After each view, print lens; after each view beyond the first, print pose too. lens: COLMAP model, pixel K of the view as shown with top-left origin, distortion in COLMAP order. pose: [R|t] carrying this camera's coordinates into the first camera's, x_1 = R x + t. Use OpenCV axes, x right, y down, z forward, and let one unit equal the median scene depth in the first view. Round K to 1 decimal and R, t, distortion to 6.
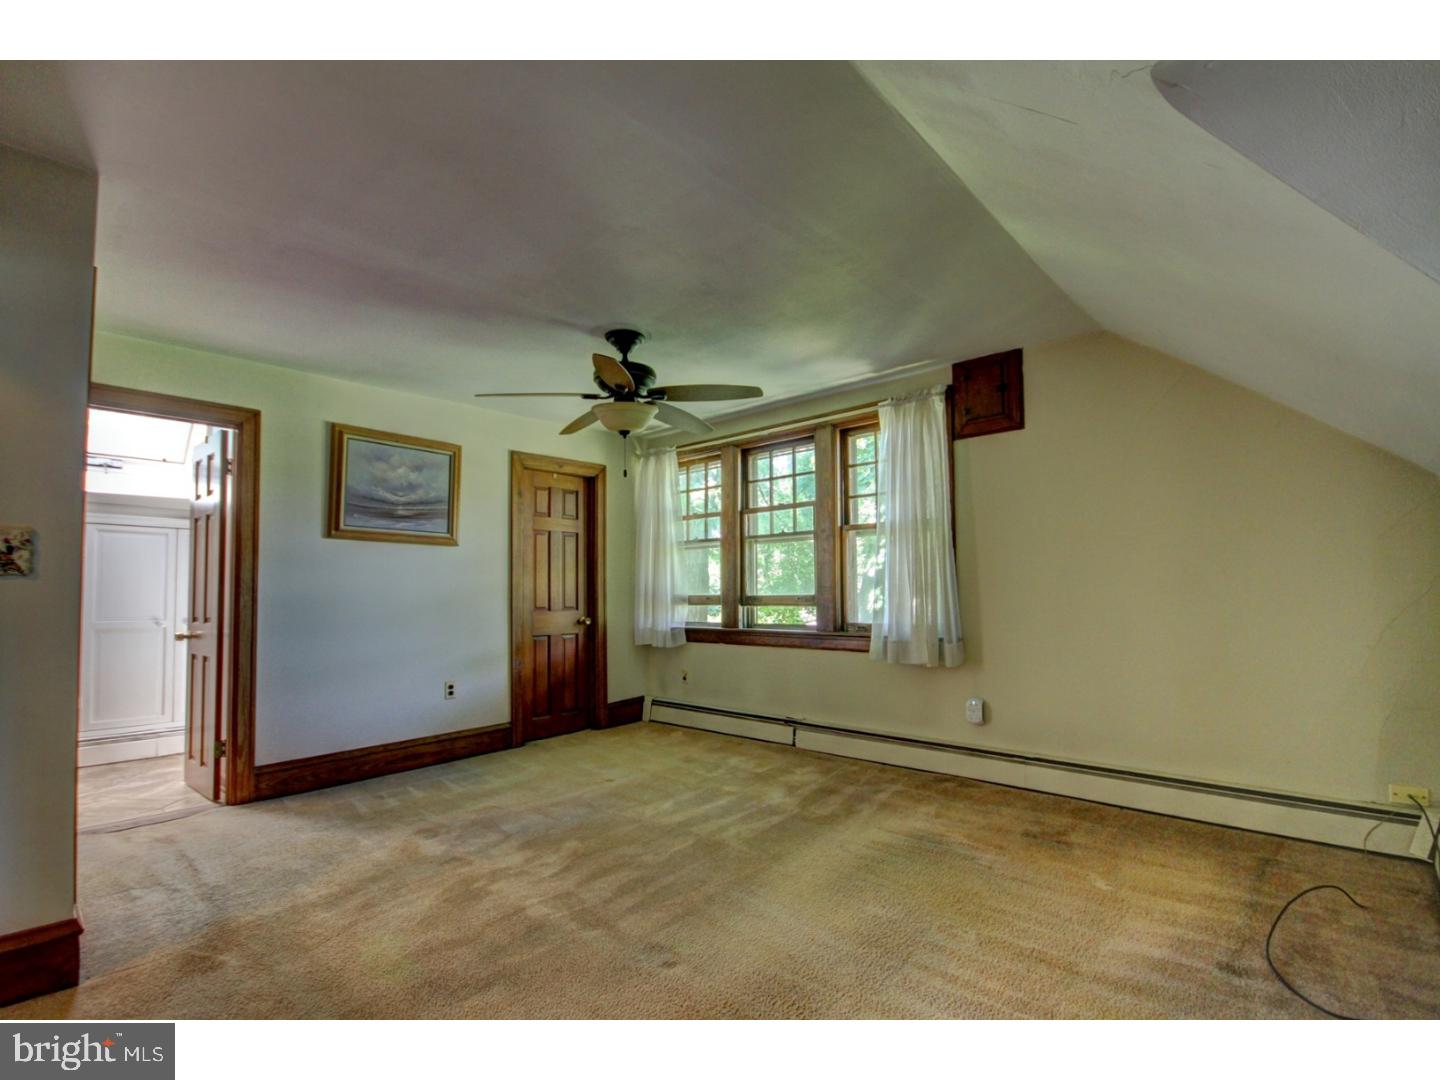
lens RADIAL K [[669.0, 0, 726.4], [0, 669.0, 554.3], [0, 0, 1]] dist [0.004394, -0.007221]
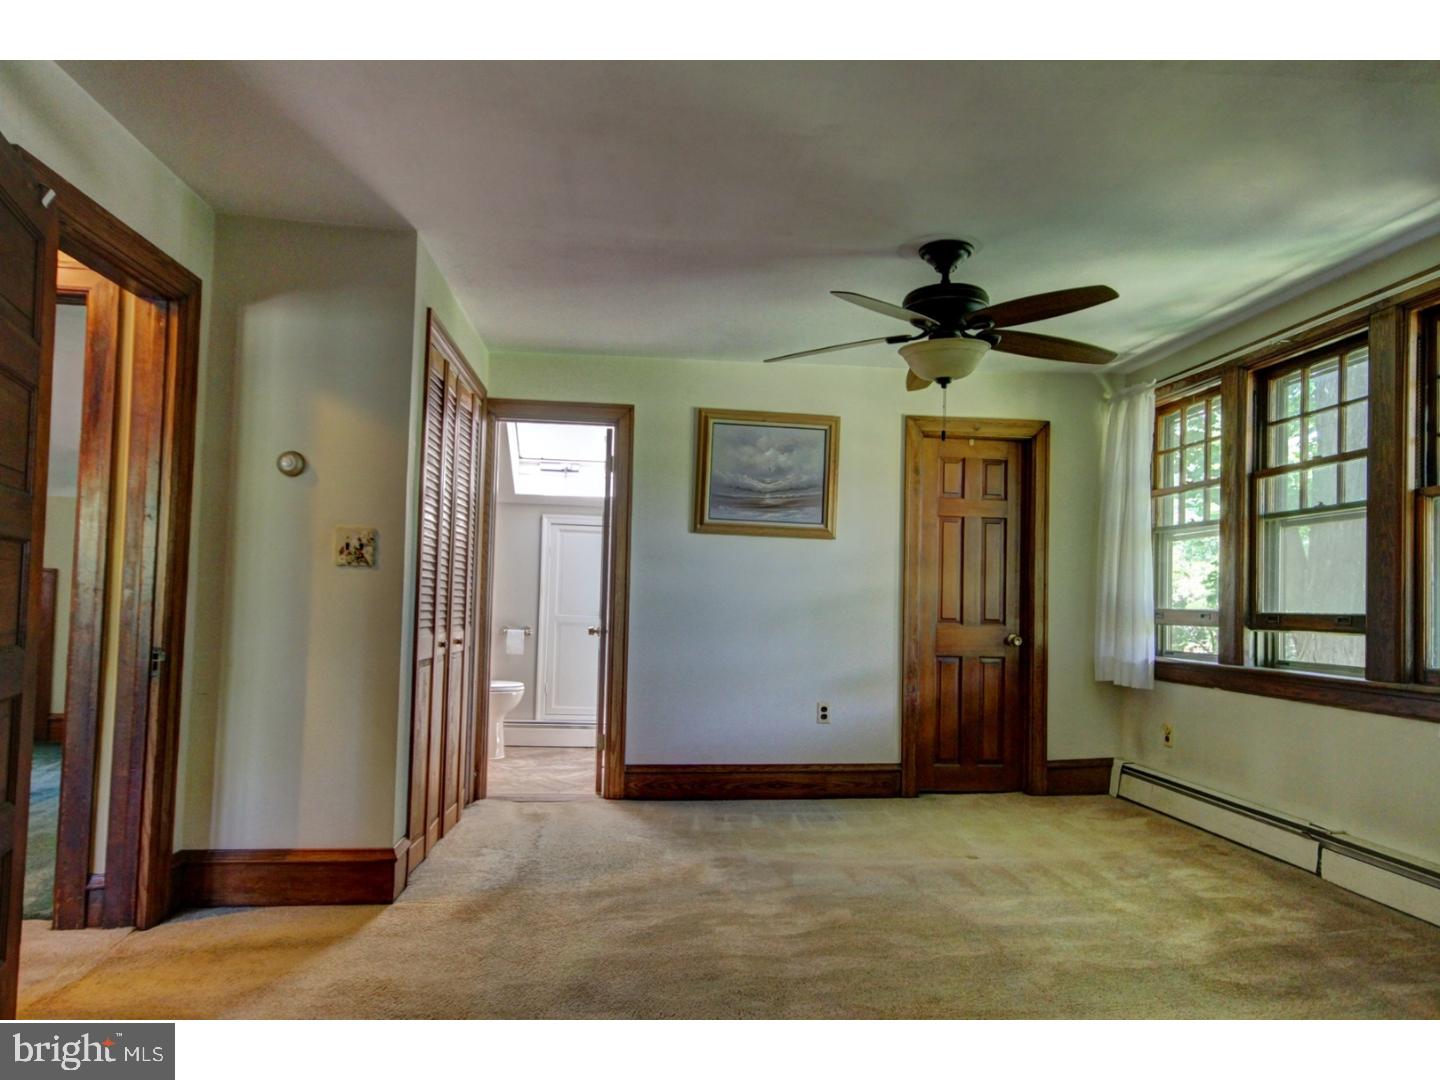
lens RADIAL K [[931.3, 0, 721.3], [0, 931.3, 547.3], [0, 0, 1]] dist [-0.002341, 0.013846]
pose [[0.739839, -0.011357, -0.672688, 0.281836], [0.007553, 0.999935, -0.008575, 0.006913], [0.672742, 0.001263, 0.739876, 0.061965]]
